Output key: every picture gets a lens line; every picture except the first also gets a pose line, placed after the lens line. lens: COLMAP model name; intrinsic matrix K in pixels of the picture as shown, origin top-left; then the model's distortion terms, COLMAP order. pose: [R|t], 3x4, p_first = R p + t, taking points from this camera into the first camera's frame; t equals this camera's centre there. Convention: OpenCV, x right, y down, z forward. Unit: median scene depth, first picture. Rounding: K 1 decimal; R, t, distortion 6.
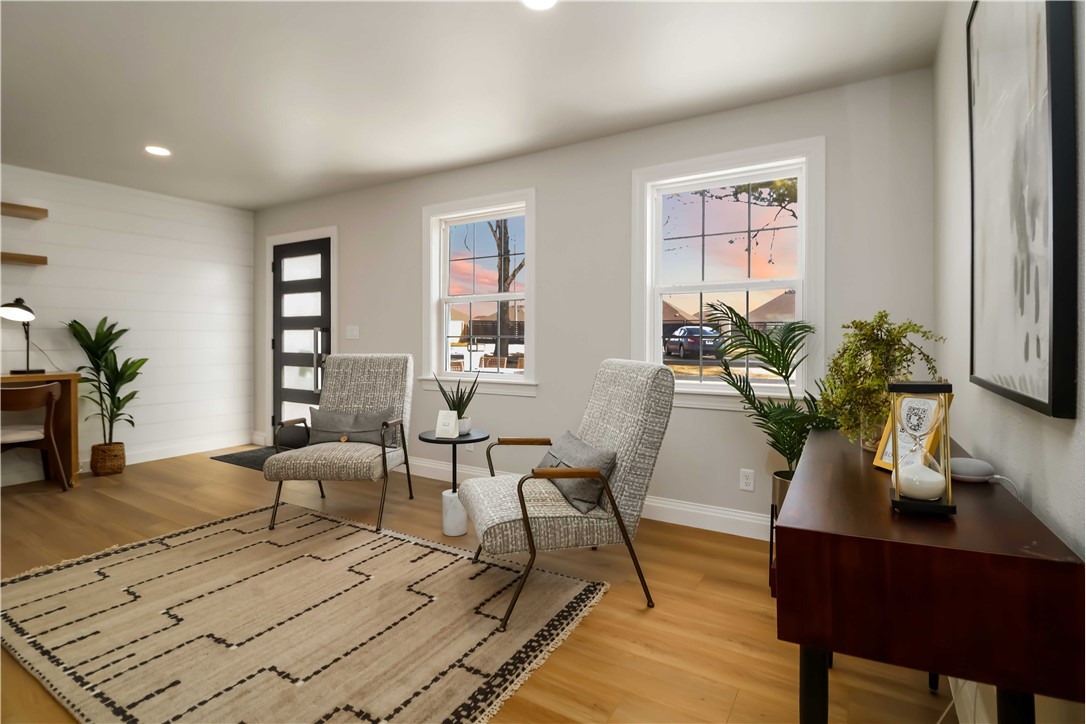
lens RADIAL K [[526.4, 0, 542.0], [0, 526.4, 359.1], [0, 0, 1]] dist [-0.003984, -0.016280]
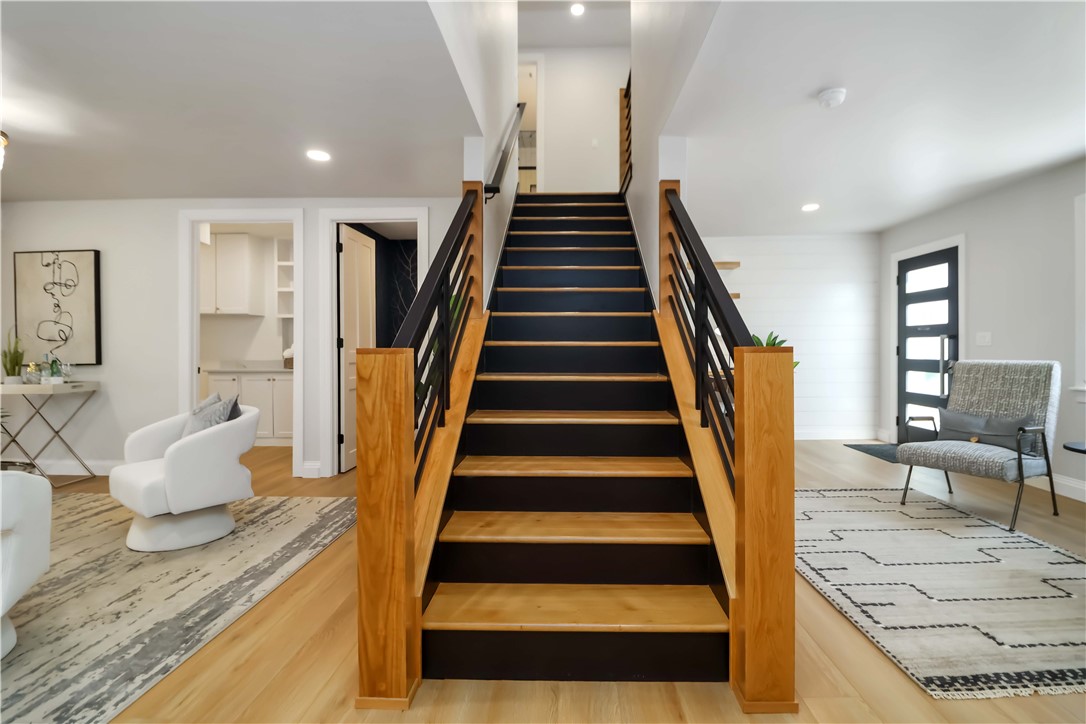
lens RADIAL K [[529.5, 0, 565.4], [0, 529.5, 342.3], [0, 0, 1]] dist [-0.002304, -0.011587]
pose [[0.525788, -0.012326, -0.850527, 0.090742], [-0.027545, 0.999124, -0.031508, 0.010899], [0.850170, 0.039995, 0.524987, -0.253437]]
